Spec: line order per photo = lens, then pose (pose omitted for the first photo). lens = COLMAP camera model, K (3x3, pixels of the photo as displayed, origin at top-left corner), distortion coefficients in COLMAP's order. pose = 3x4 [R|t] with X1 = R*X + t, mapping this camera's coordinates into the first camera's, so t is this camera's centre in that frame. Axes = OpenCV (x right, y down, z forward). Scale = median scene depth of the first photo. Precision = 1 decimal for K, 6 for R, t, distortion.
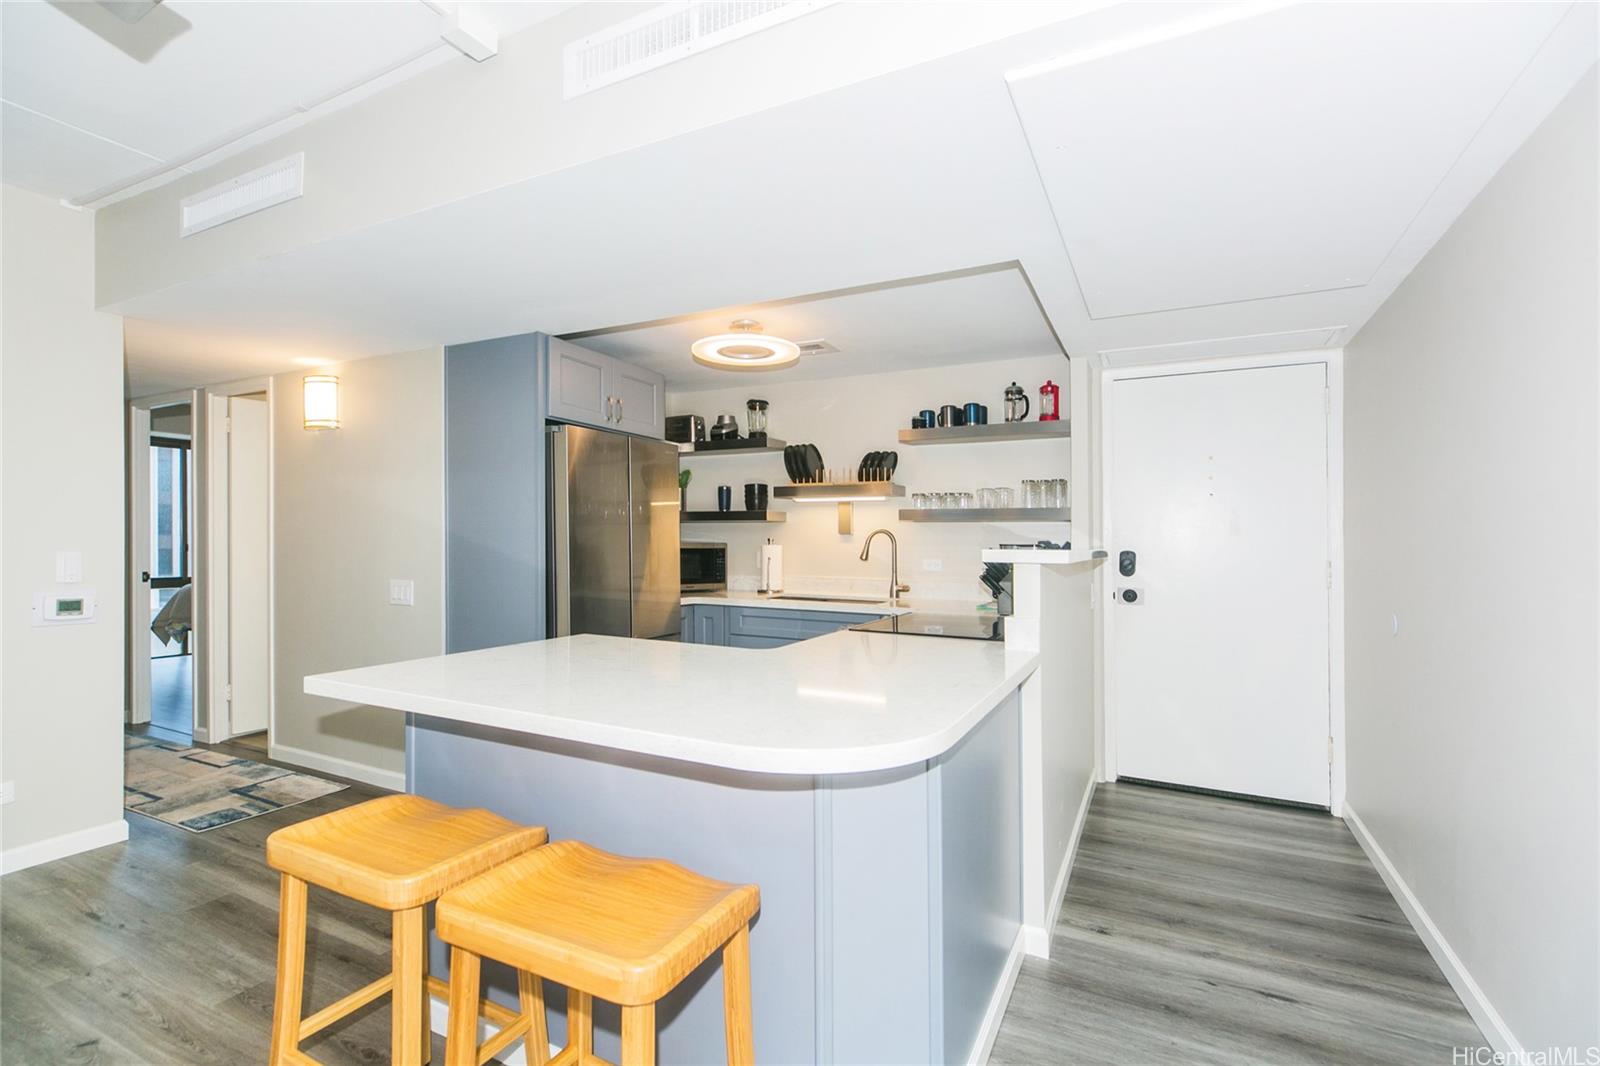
lens RADIAL K [[714.3, 0, 804.2], [0, 714.3, 554.6], [0, 0, 1]] dist [0.003586, -0.011168]
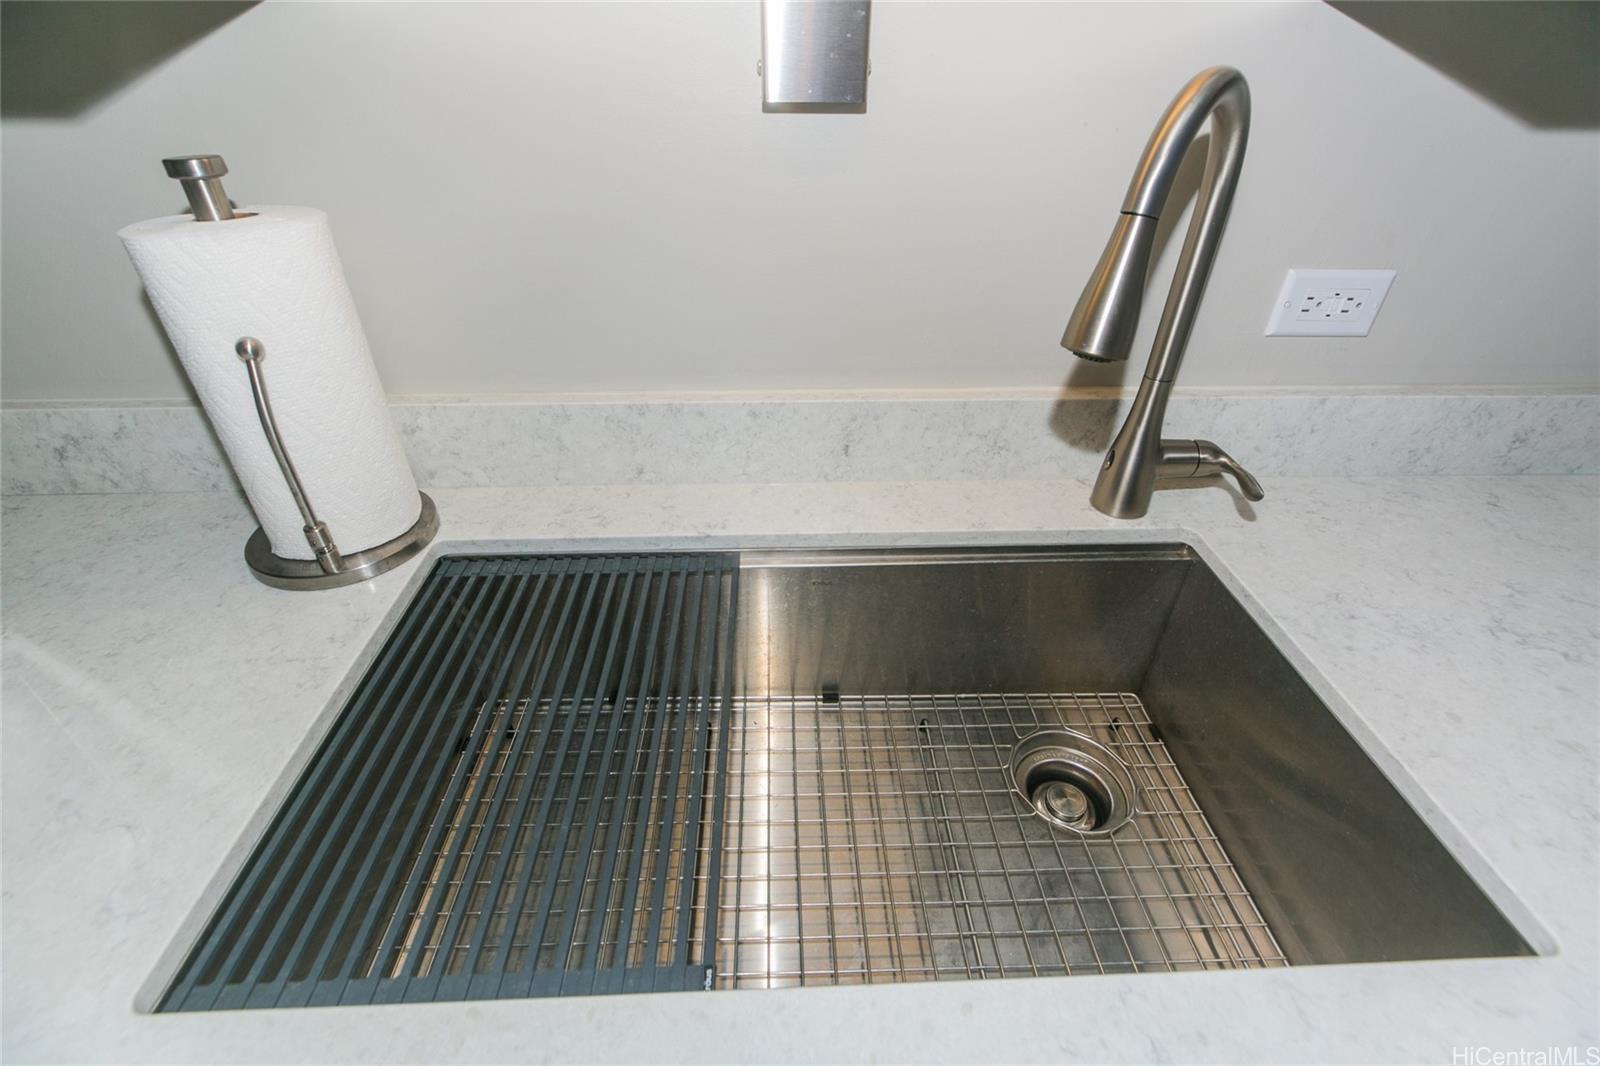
lens RADIAL K [[720.3, 0, 790.8], [0, 720.3, 520.7], [0, 0, 1]] dist [0.000919, 0.000029]
pose [[0.886054, -0.260655, 0.383362, -0.023187], [0.010095, 0.837610, 0.546175, -0.040192], [-0.463471, -0.480070, 0.744800, 0.922231]]
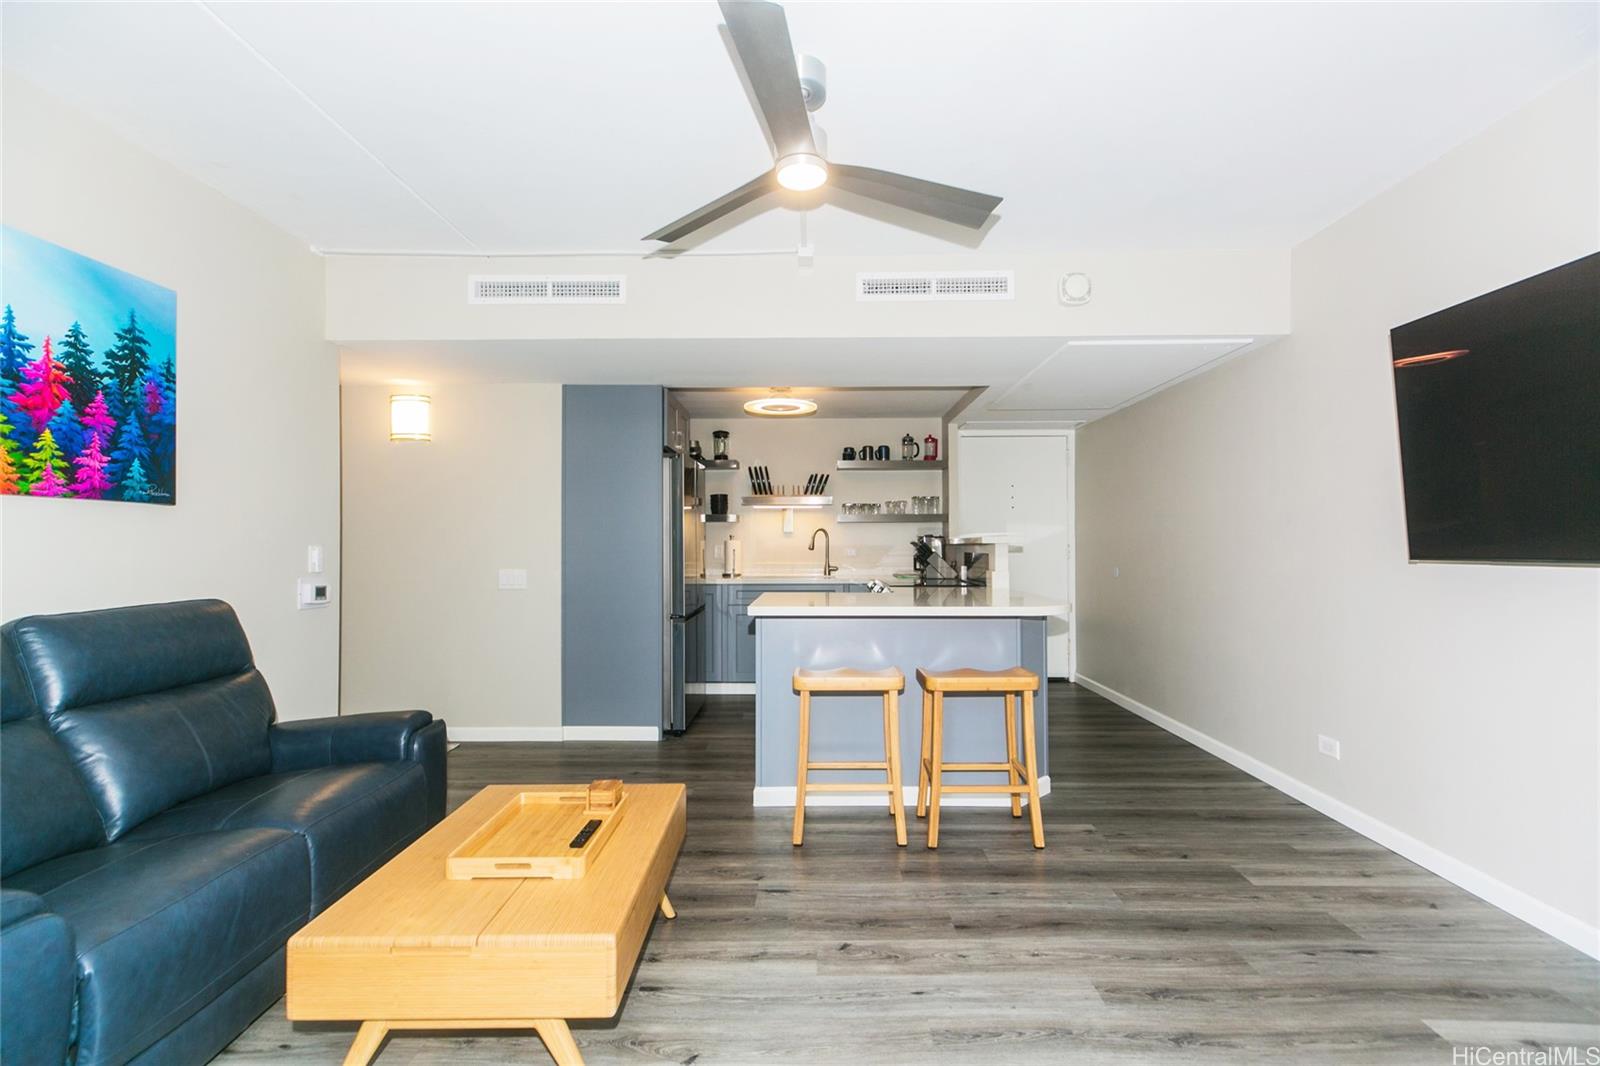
lens RADIAL K [[712.0, 0, 806.6], [0, 712.0, 547.7], [0, 0, 1]] dist [0.019925, -0.008188]
pose [[0.902783, -0.013757, 0.429876, -0.544216], [0.018990, 0.999789, -0.007886, 0.015764], [-0.429676, 0.015283, 0.902854, -0.292841]]
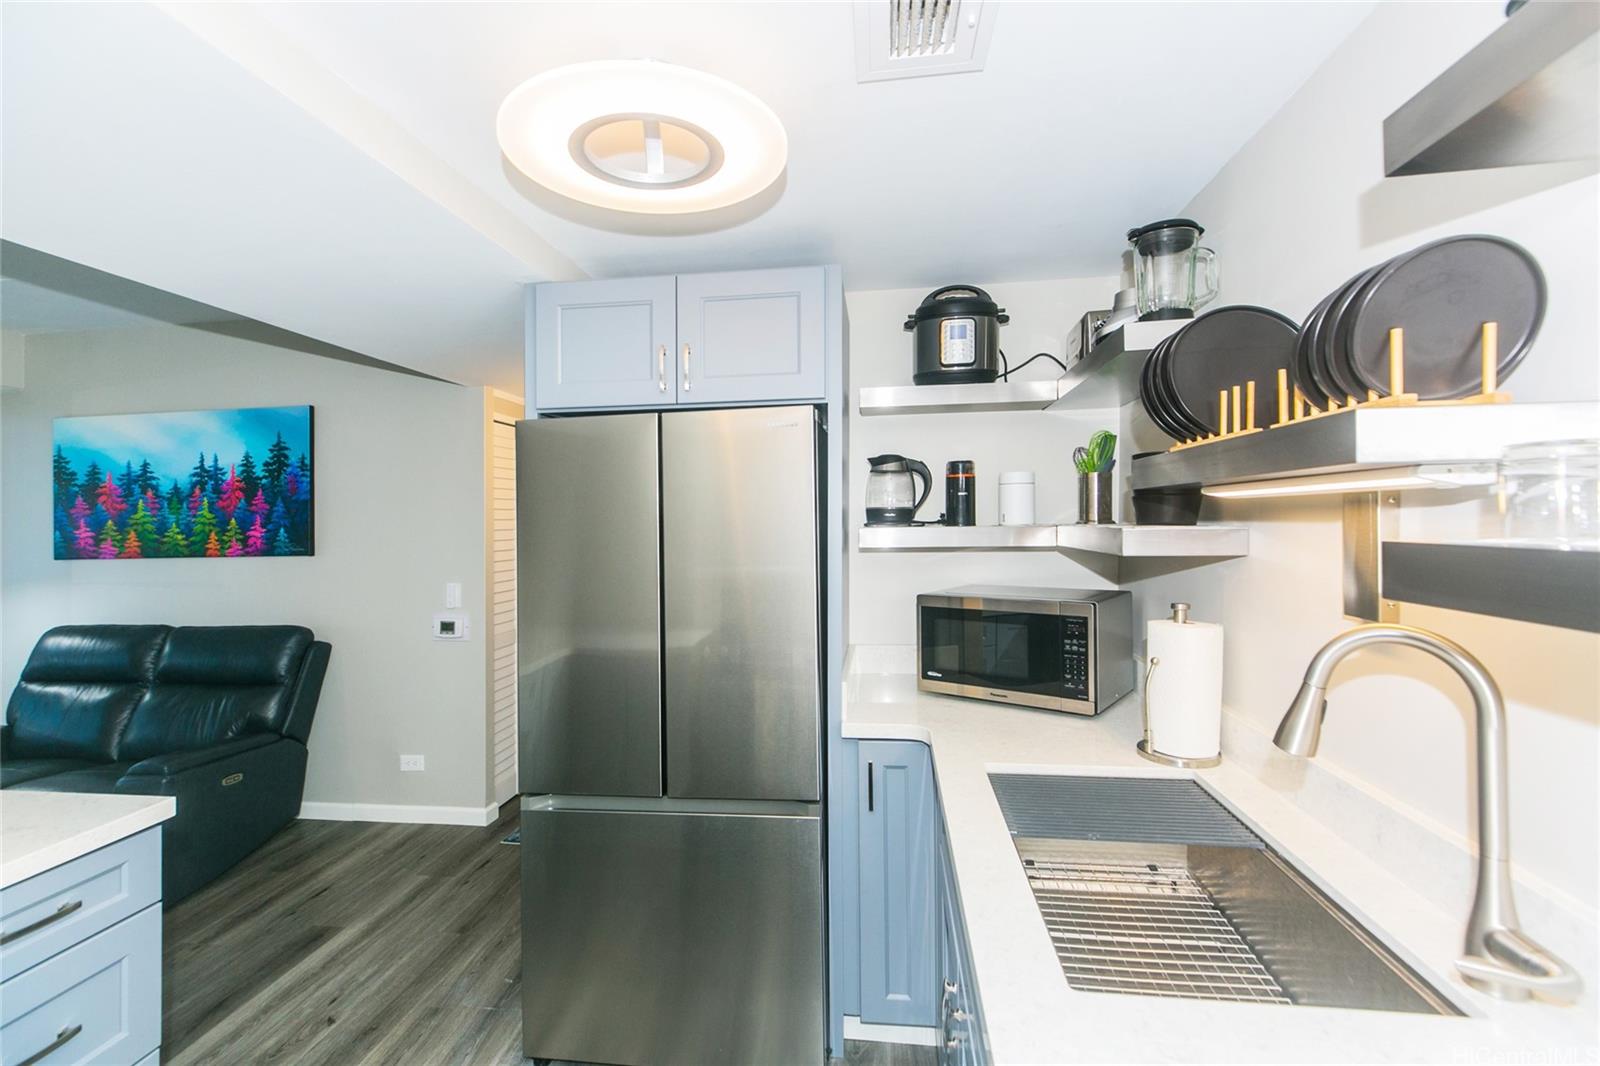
lens RADIAL K [[720.3, 0, 790.8], [0, 720.3, 520.7], [0, 0, 1]] dist [0.000919, 0.000029]
pose [[0.312136, -0.014950, -0.949920, 0.253974], [0.003152, 0.999887, -0.014701, -0.064518], [0.950032, 0.001595, 0.312148, 0.782399]]
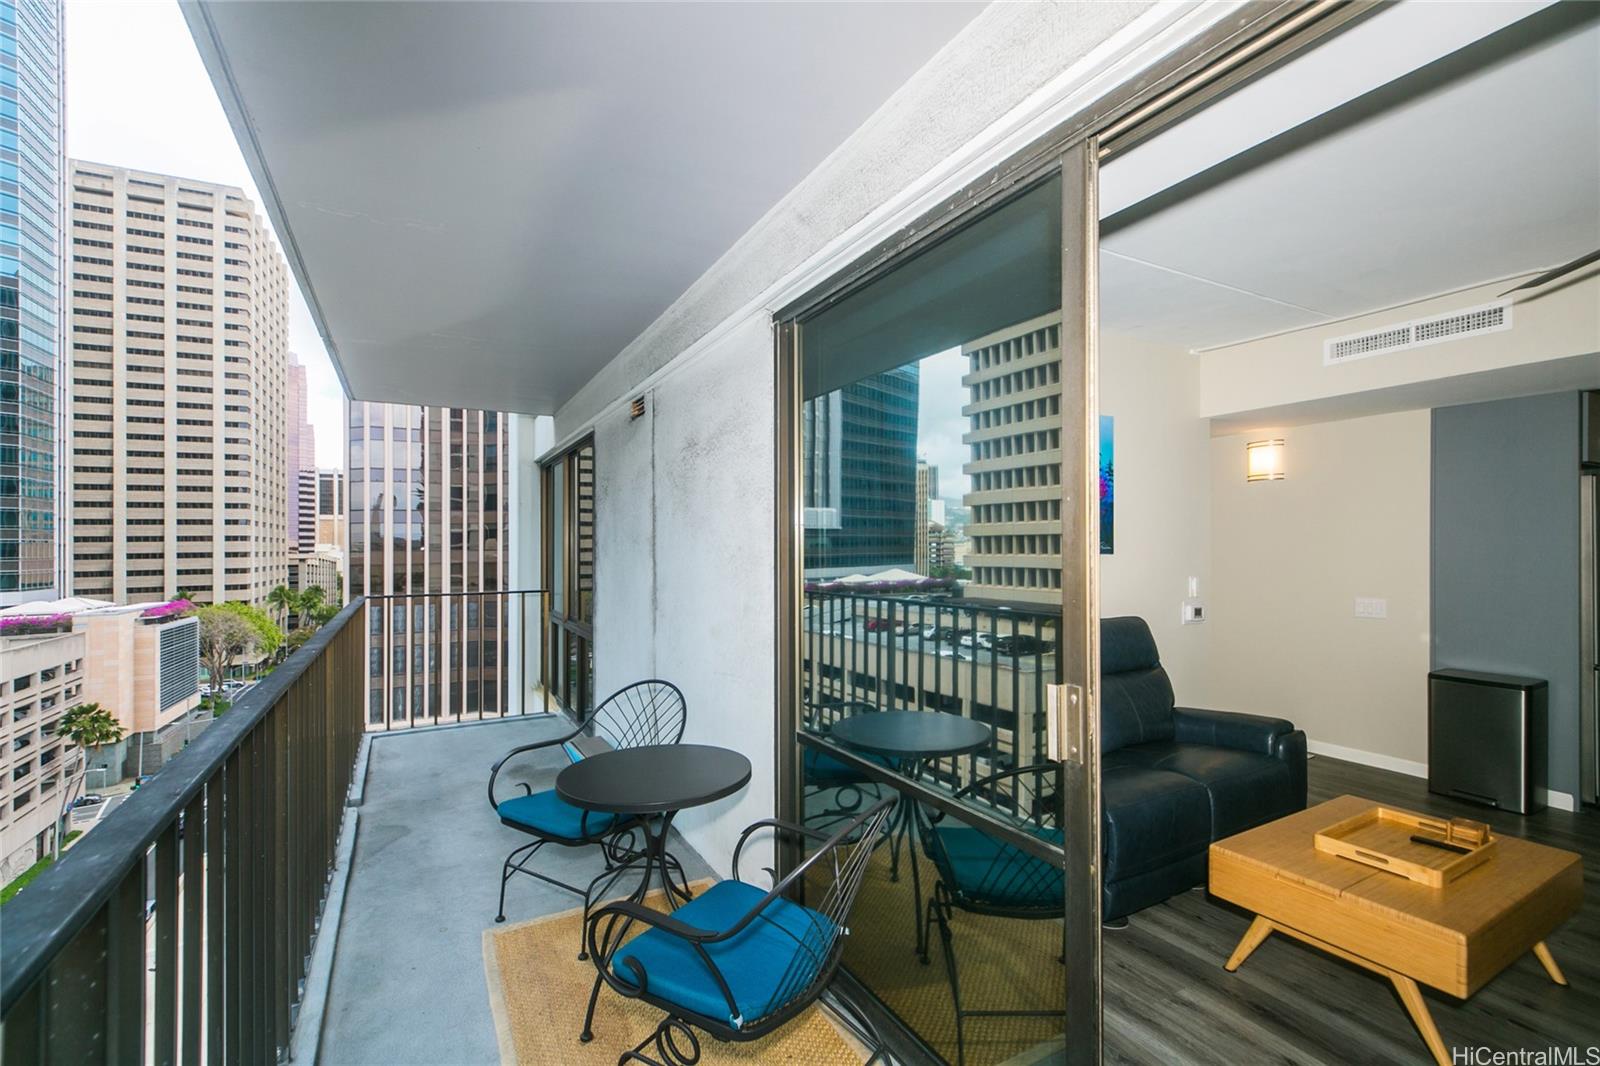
lens RADIAL K [[712.0, 0, 806.6], [0, 712.0, 547.7], [0, 0, 1]] dist [0.019925, -0.008188]
pose [[0.816755, -0.016949, -0.576735, -0.551873], [0.008995, 0.999821, -0.016644, -0.033932], [0.576914, 0.008406, 0.816762, -0.527551]]
